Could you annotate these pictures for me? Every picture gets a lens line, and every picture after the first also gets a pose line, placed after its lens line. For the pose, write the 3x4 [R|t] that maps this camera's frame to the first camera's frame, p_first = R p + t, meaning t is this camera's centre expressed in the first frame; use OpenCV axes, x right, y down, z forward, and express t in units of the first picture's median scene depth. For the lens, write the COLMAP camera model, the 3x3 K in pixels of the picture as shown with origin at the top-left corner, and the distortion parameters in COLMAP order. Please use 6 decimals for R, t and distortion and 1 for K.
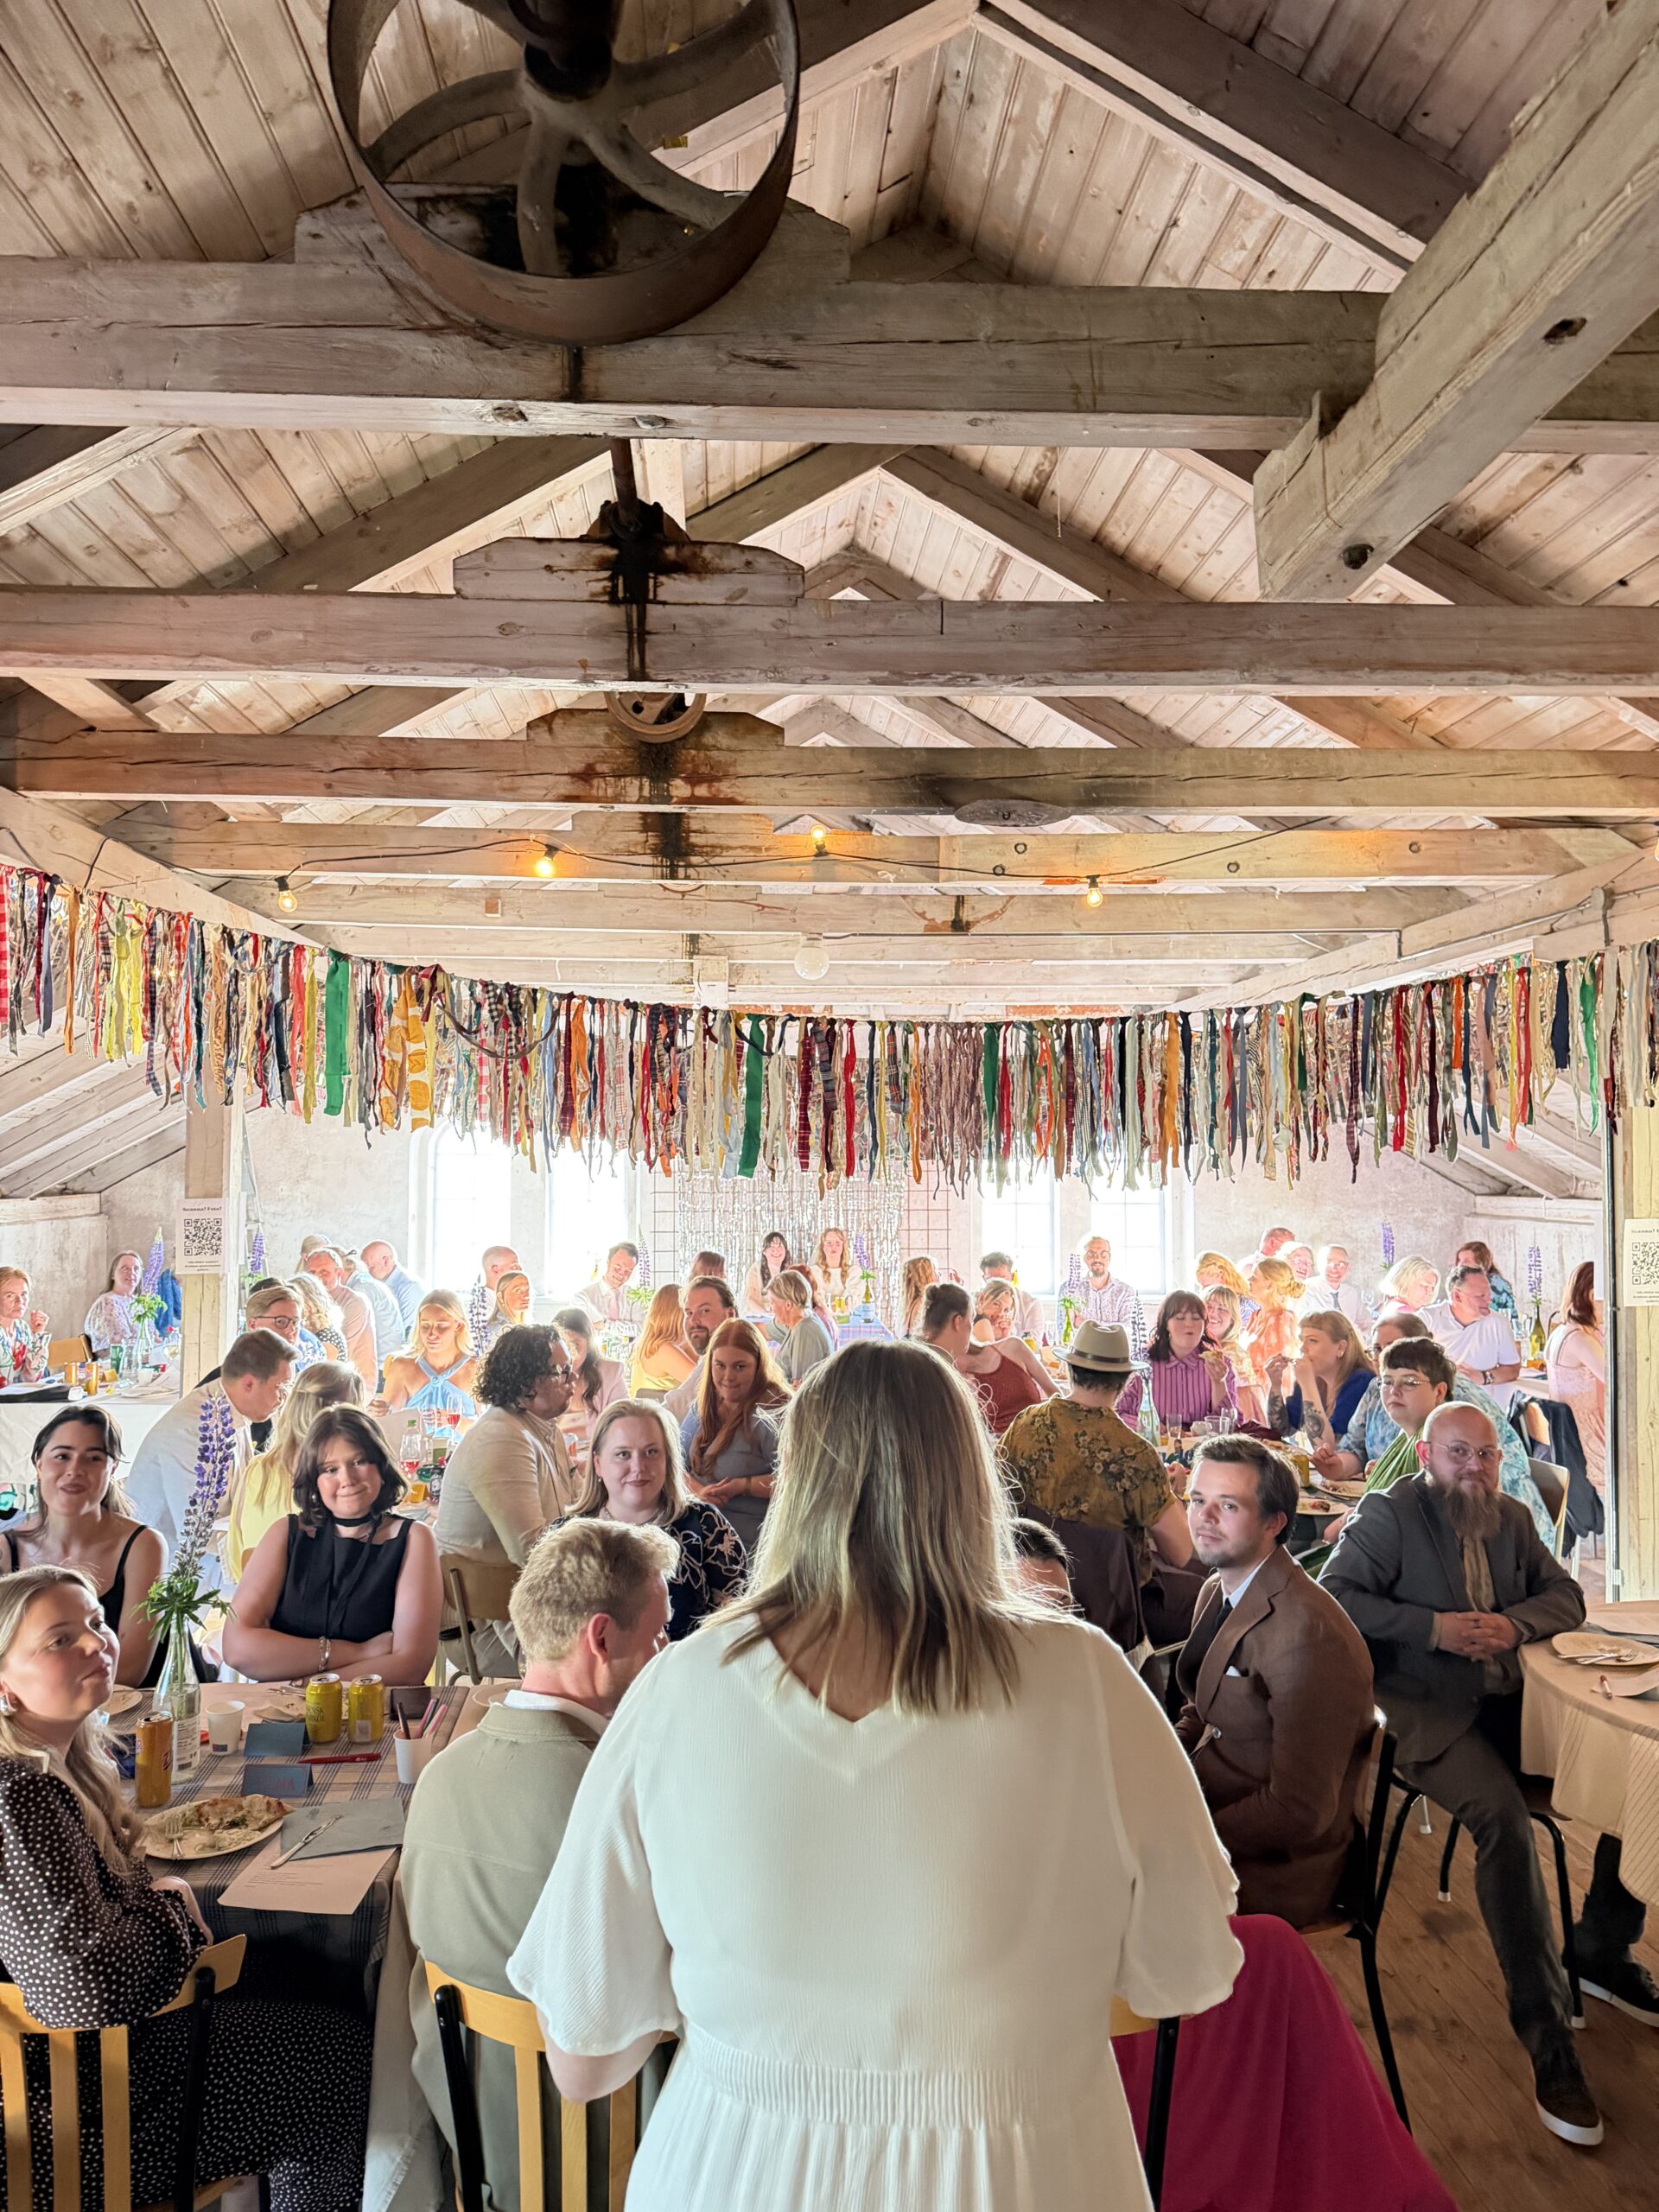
lens RADIAL K [[1534.3, 0, 820.2], [0, 1534.3, 1116.1], [0, 0, 1]] dist [0.139818, -0.047486]
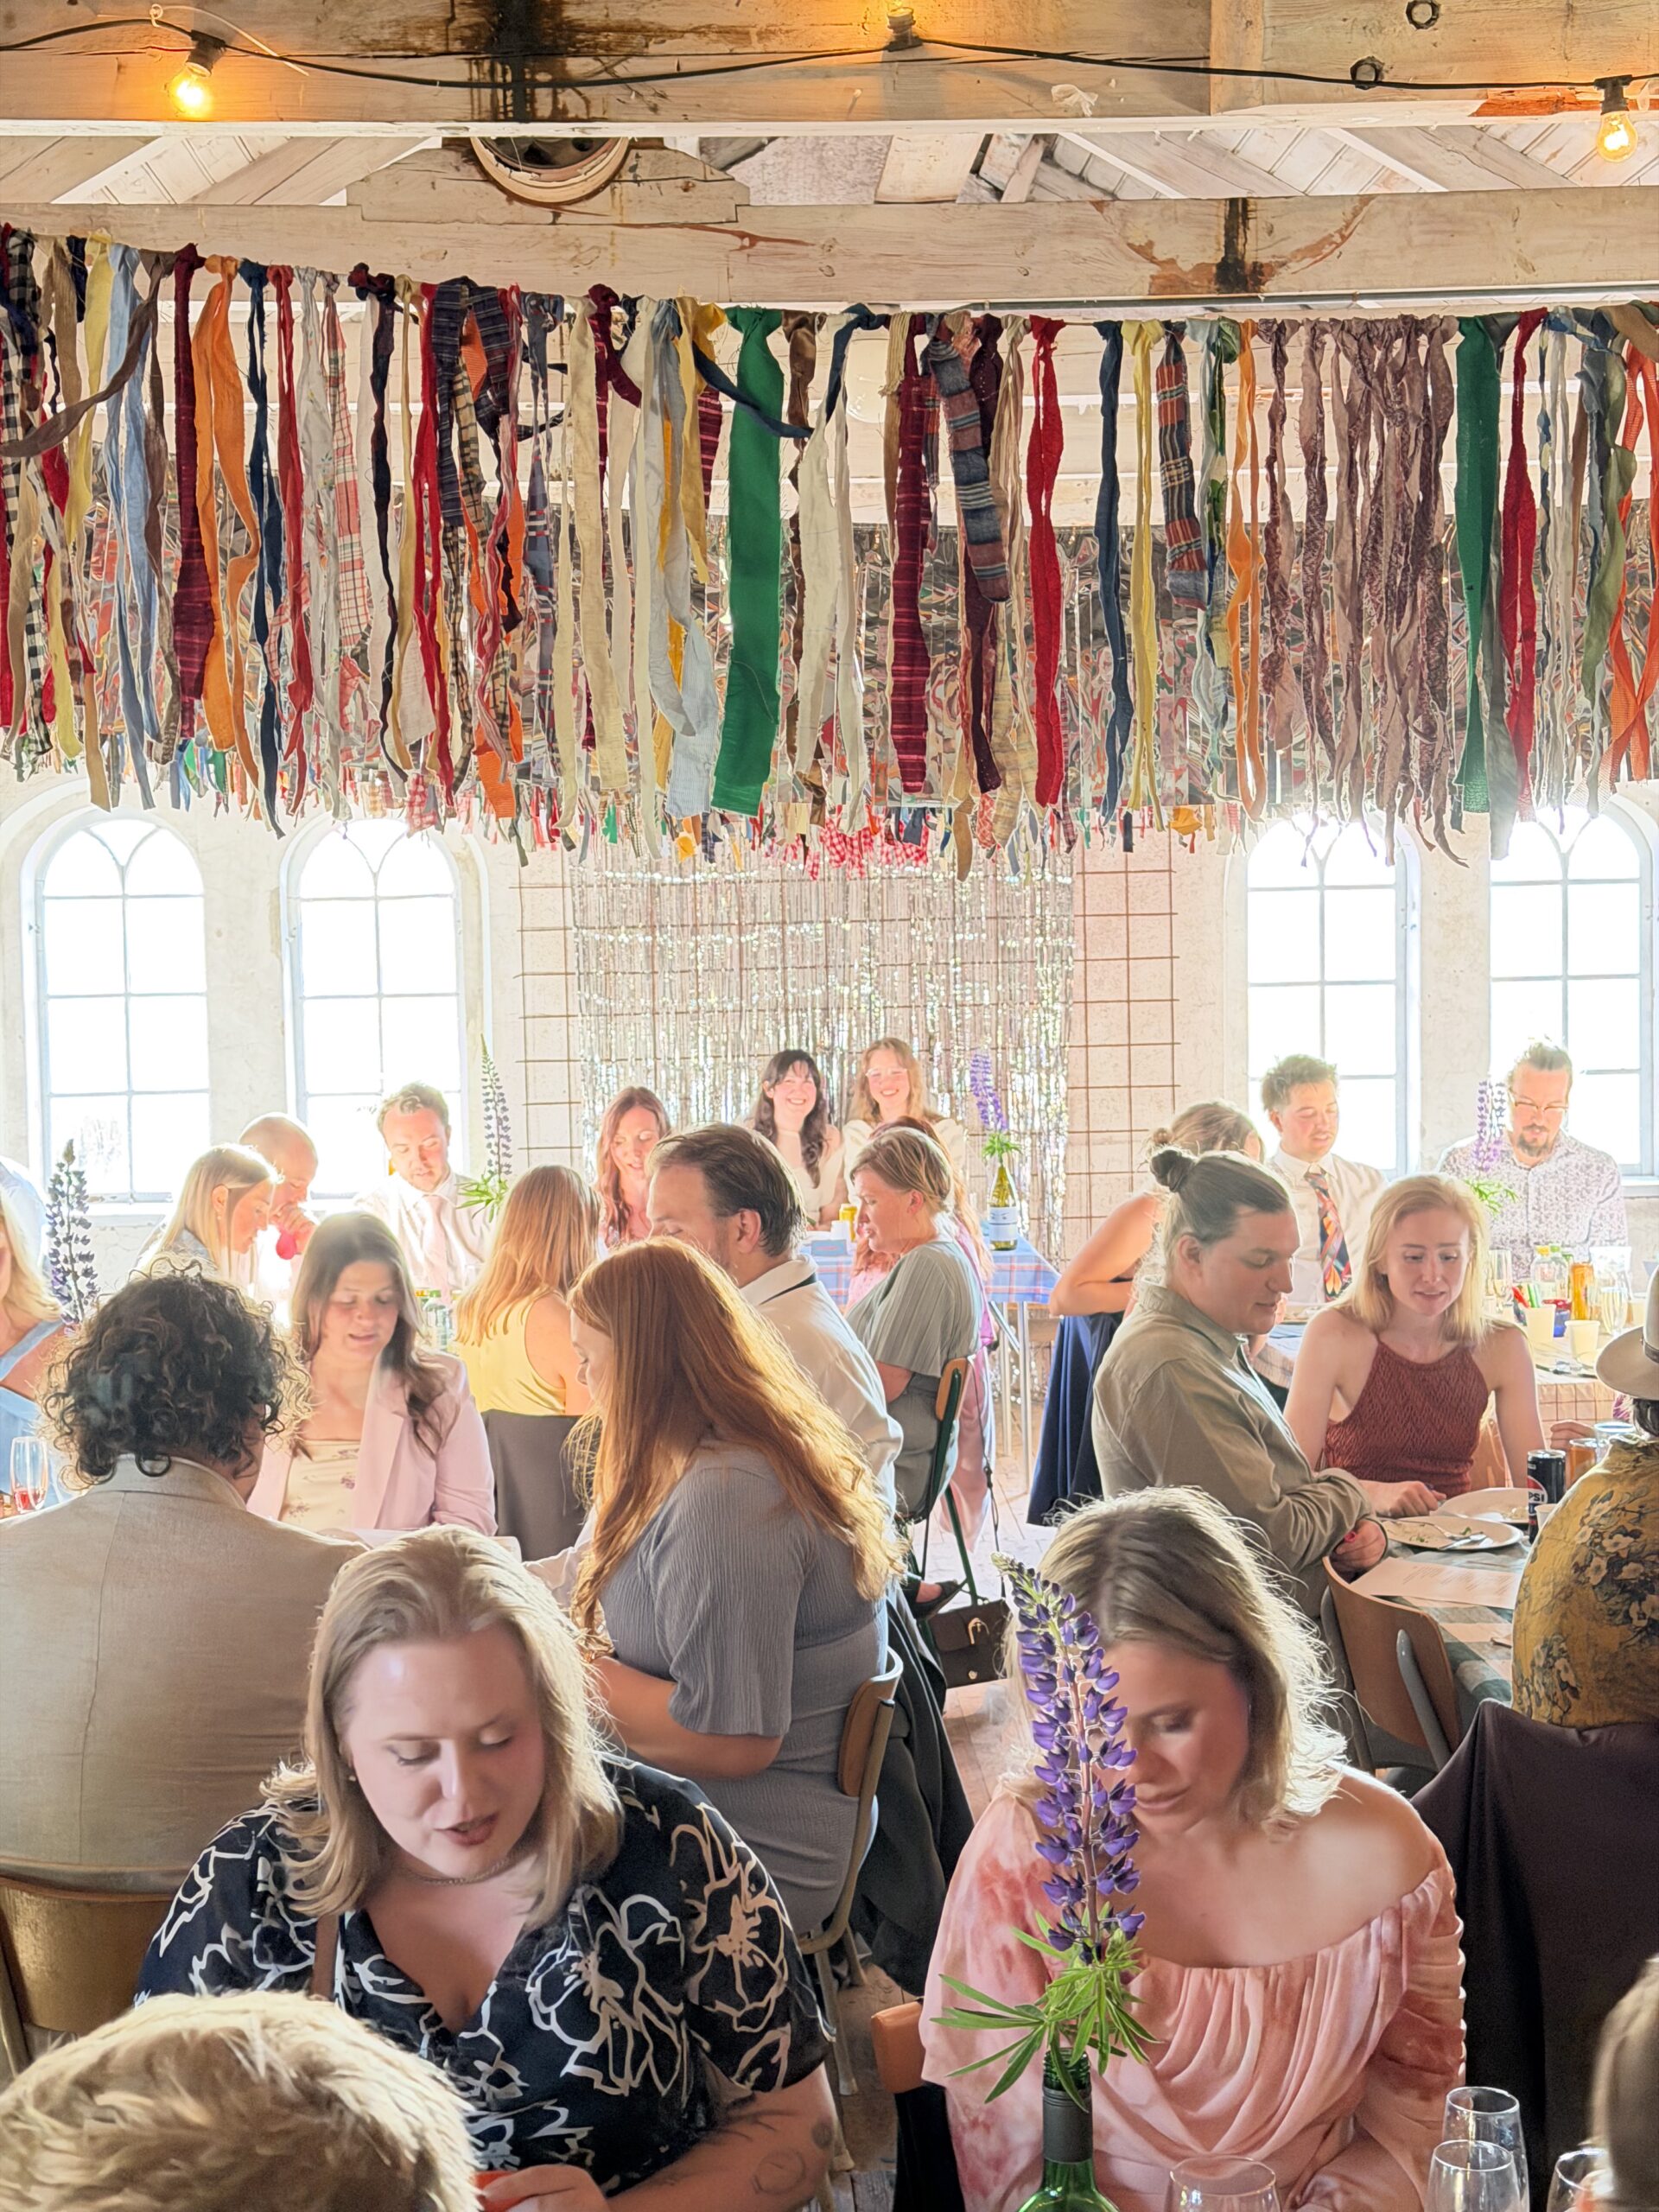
lens RADIAL K [[3047.2, 0, 829.5], [0, 3047.2, 1106.0], [0, 0, 1]] dist [0.280372, -0.781125]
pose [[0.999724, -0.019137, -0.013661, -0.020315], [0.020221, 0.996243, 0.084203, 0.047435], [0.011998, -0.084455, 0.996355, 0.328596]]
